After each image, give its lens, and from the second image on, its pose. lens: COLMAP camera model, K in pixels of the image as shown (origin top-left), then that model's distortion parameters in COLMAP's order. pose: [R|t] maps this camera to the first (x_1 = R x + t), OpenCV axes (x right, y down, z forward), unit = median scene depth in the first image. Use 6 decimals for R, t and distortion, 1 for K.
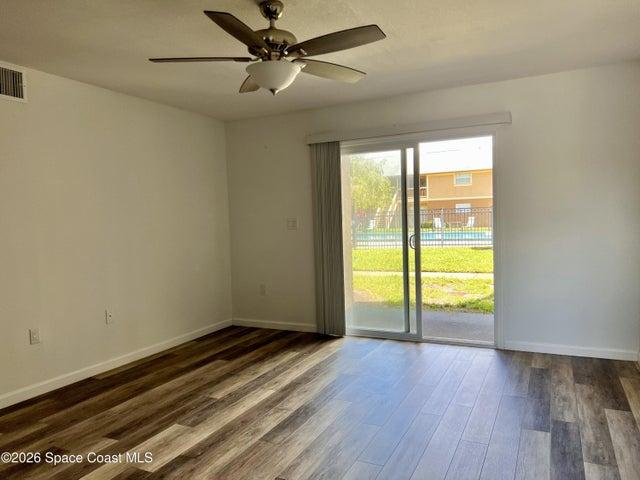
lens RADIAL K [[486.6, 0, 320.0], [0, 486.6, 240.0], [0, 0, 1]] dist [0.059527, -0.002805]
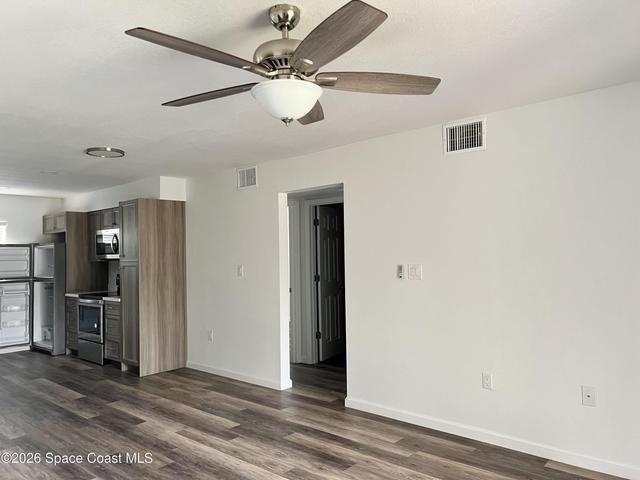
lens RADIAL K [[486.6, 0, 320.0], [0, 486.6, 240.0], [0, 0, 1]] dist [0.059527, -0.002805]
pose [[-0.272458, 0.010285, -0.962113, 0.478417], [-0.013101, 0.999811, 0.014398, -0.102059], [0.962078, 0.016528, -0.272272, 0.973399]]
